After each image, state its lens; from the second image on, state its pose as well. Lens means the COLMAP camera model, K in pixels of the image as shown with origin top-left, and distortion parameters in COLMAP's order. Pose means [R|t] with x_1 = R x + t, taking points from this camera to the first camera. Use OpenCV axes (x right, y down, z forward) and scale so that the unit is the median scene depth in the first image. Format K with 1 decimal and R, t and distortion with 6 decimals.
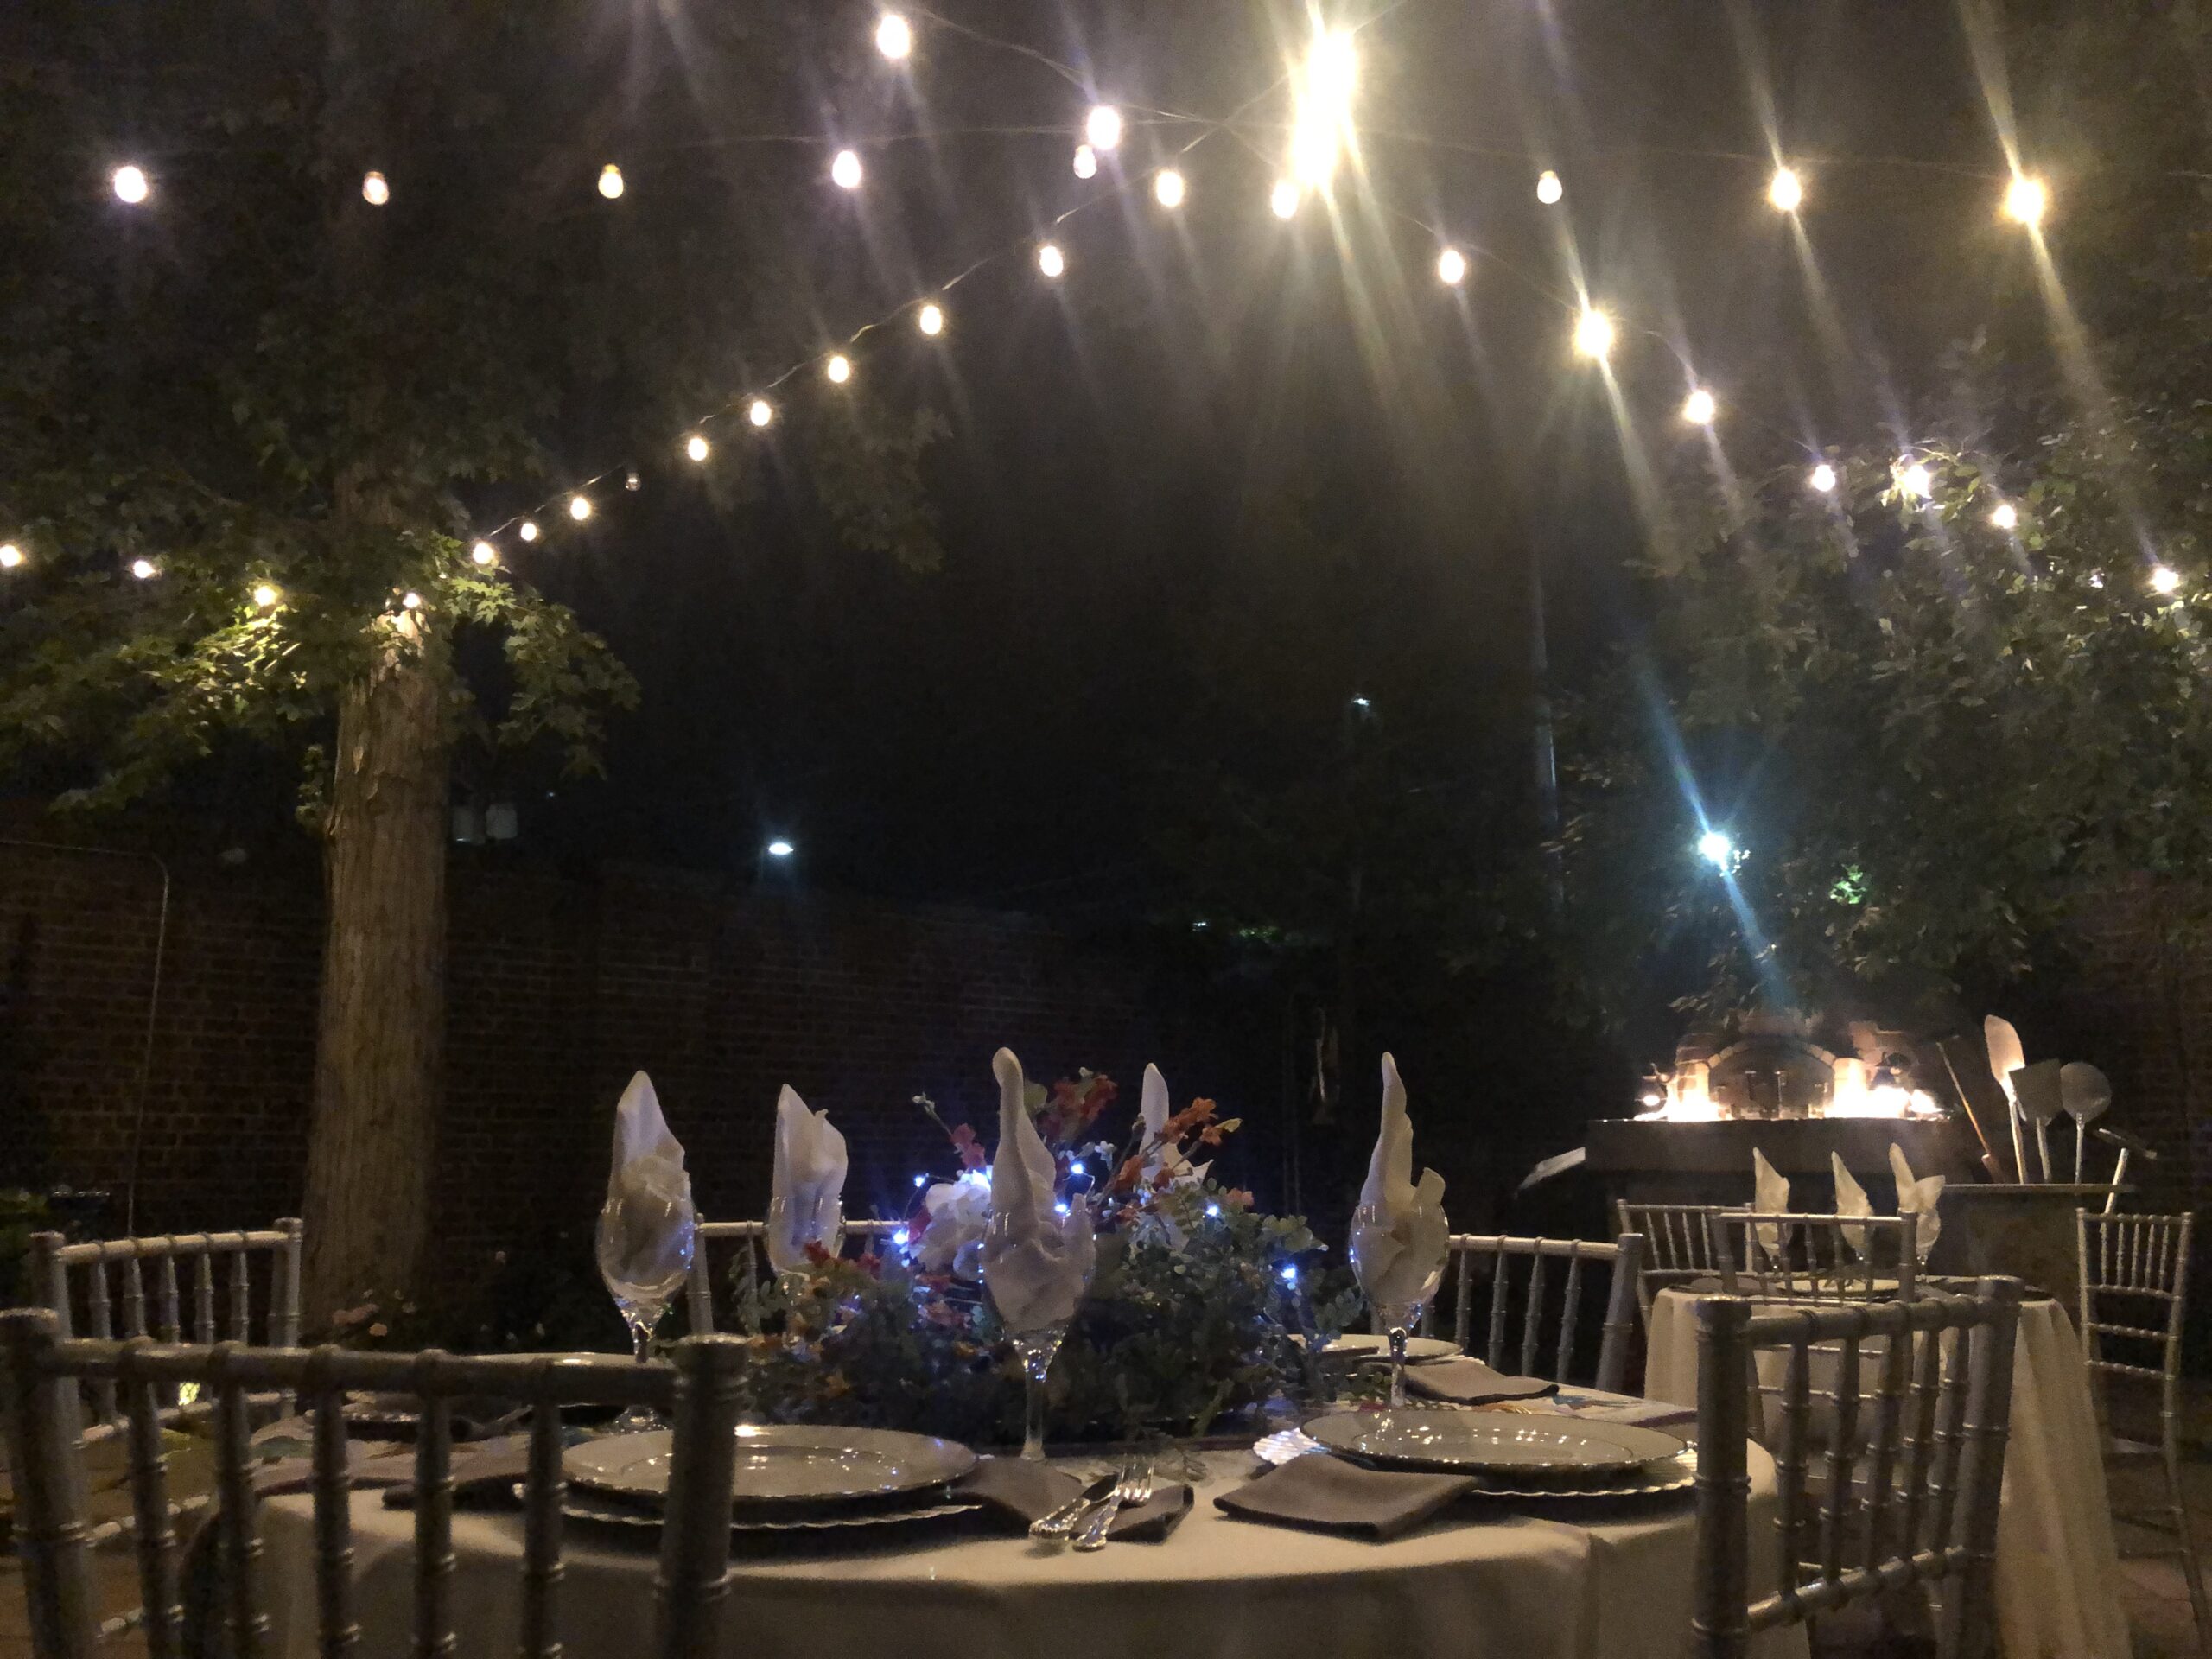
lens RADIAL K [[1820.1, 0, 1124.8], [0, 1820.1, 809.6], [0, 0, 1]] dist [0.039852, -0.064066]
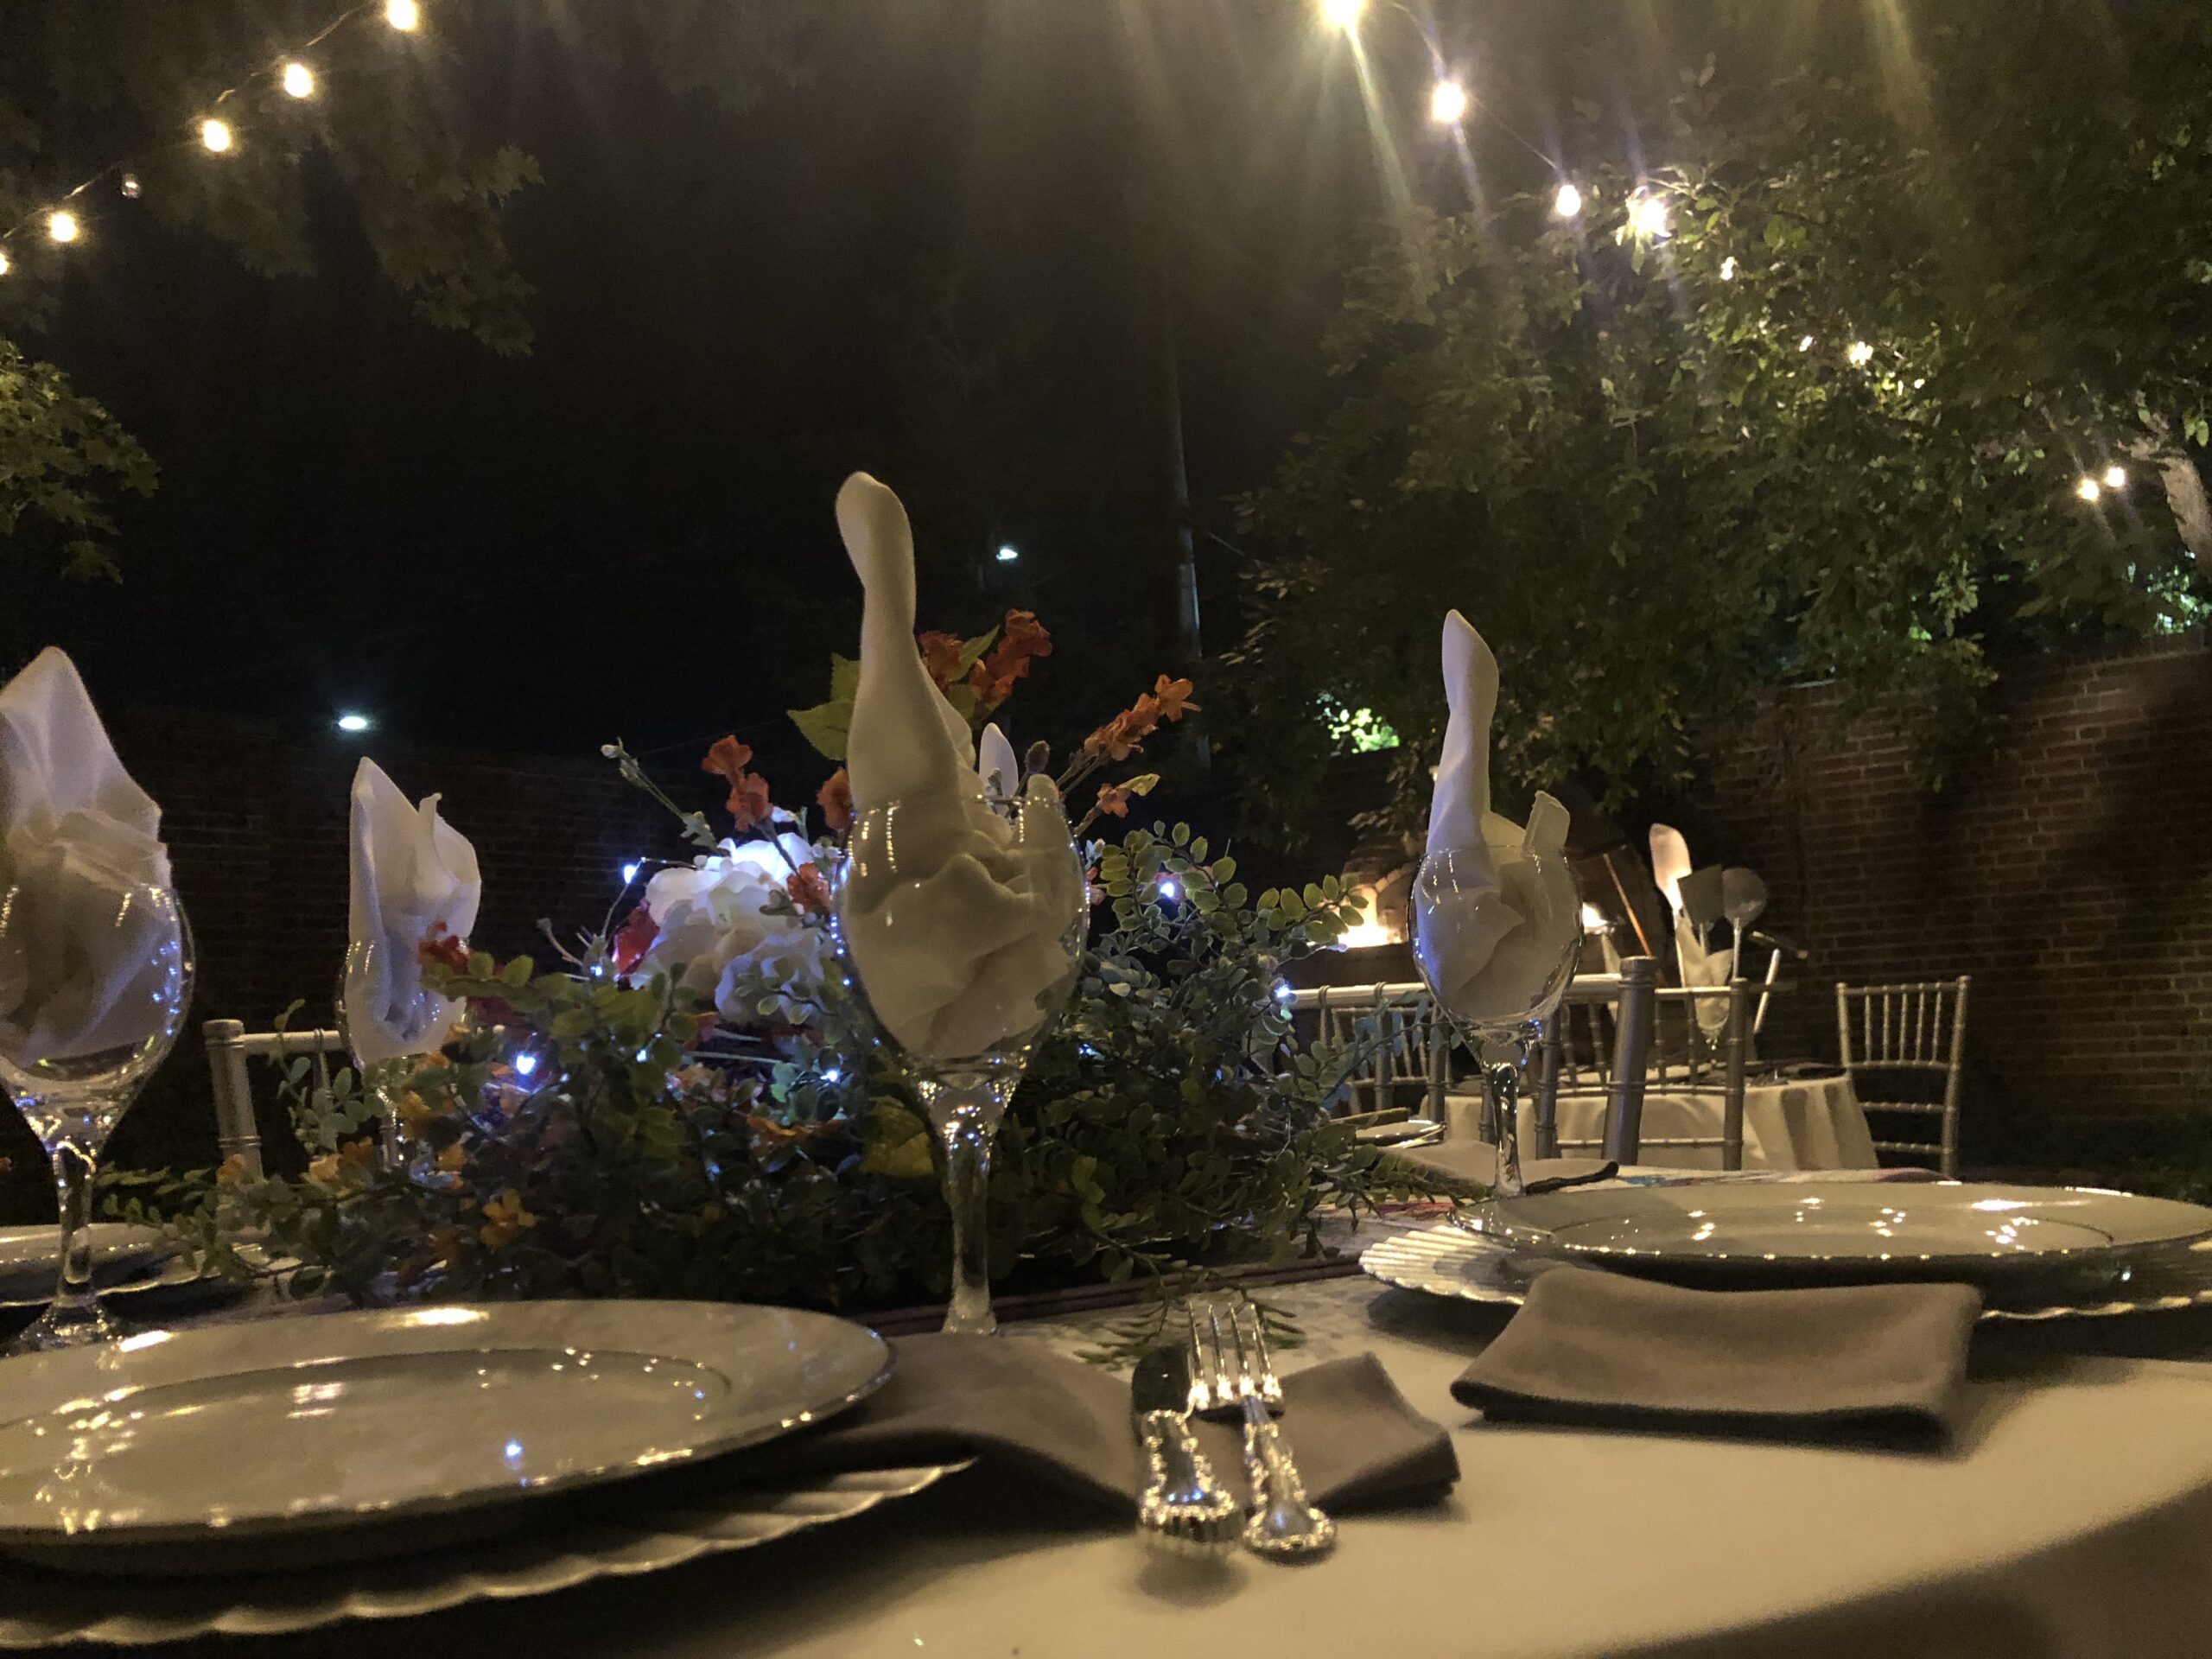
lens RADIAL K [[1820.1, 0, 1124.8], [0, 1820.1, 809.6], [0, 0, 1]] dist [0.039852, -0.064066]
pose [[0.977434, -0.029295, 0.209199, -0.031719], [0.015074, 0.997485, 0.069253, 0.058260], [-0.210702, -0.064537, 0.975418, 0.166754]]
